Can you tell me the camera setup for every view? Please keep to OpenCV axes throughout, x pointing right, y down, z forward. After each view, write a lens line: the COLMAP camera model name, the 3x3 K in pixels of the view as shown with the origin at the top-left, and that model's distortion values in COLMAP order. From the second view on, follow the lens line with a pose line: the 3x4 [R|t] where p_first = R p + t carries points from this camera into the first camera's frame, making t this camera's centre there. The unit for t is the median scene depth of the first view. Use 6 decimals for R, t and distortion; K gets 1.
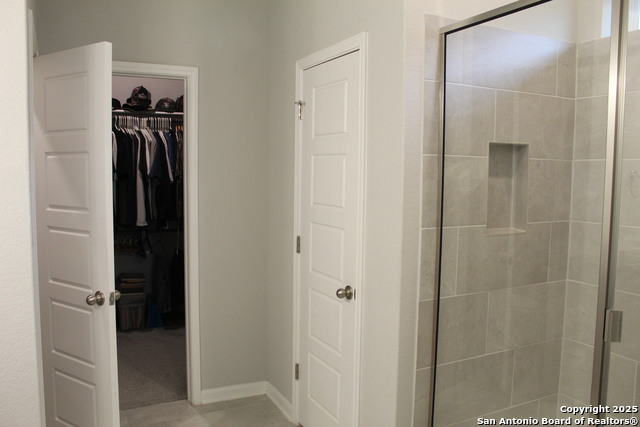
lens RADIAL K [[531.8, 0, 319.7], [0, 531.8, 211.5], [0, 0, 1]] dist [-0.158169, 0.159090]
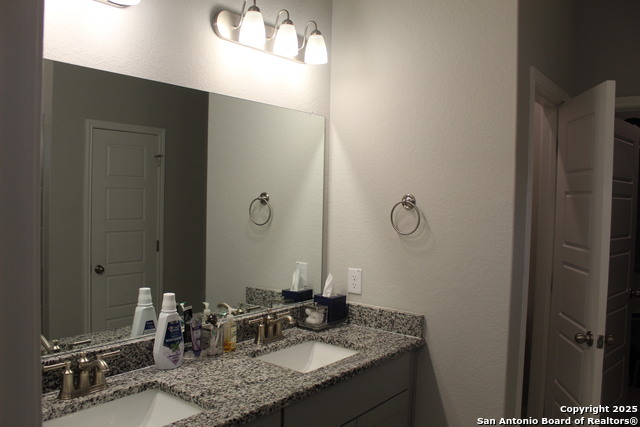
lens RADIAL K [[531.8, 0, 319.7], [0, 531.8, 211.5], [0, 0, 1]] dist [-0.158169, 0.159090]
pose [[0.417627, 0.018768, -0.908425, 0.242159], [-0.086488, 0.996068, -0.019182, -0.010652], [0.904493, 0.086578, 0.417608, 0.105642]]
